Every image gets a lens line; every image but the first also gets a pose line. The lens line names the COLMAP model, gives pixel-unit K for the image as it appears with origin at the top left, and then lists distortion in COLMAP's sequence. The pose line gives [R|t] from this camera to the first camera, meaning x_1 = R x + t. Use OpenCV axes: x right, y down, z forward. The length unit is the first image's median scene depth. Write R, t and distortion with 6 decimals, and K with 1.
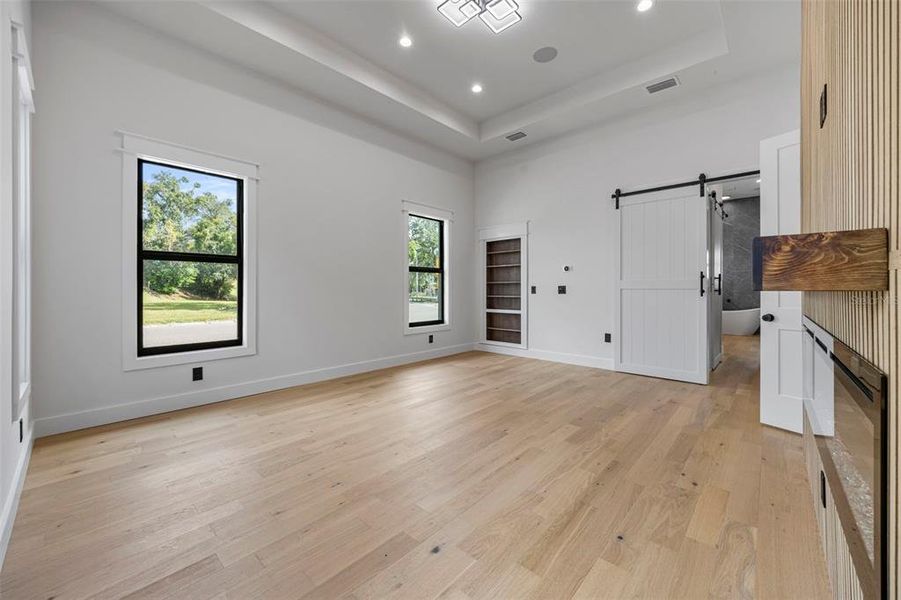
lens RADIAL K [[345.1, 0, 451.7], [0, 345.1, 288.3], [0, 0, 1]] dist [0.000135, -0.000179]
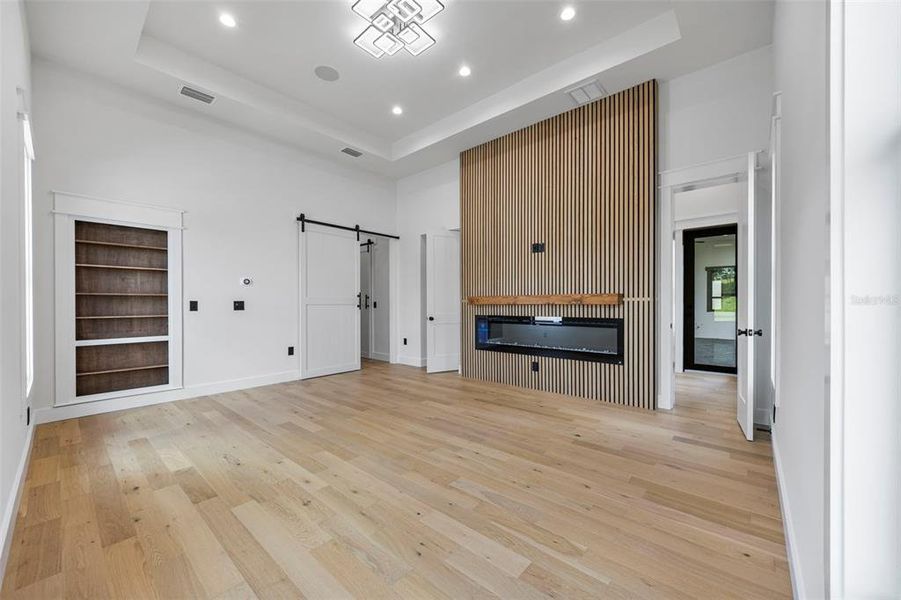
lens RADIAL K [[345.1, 0, 449.9], [0, 345.1, 304.7], [0, 0, 1]] dist [0.000135, -0.000179]
pose [[-0.018776, 0.001097, 0.999823, -0.609034], [0.000977, 0.999999, -0.001079, 0.003798], [-0.999823, 0.000957, -0.018777, 0.535148]]
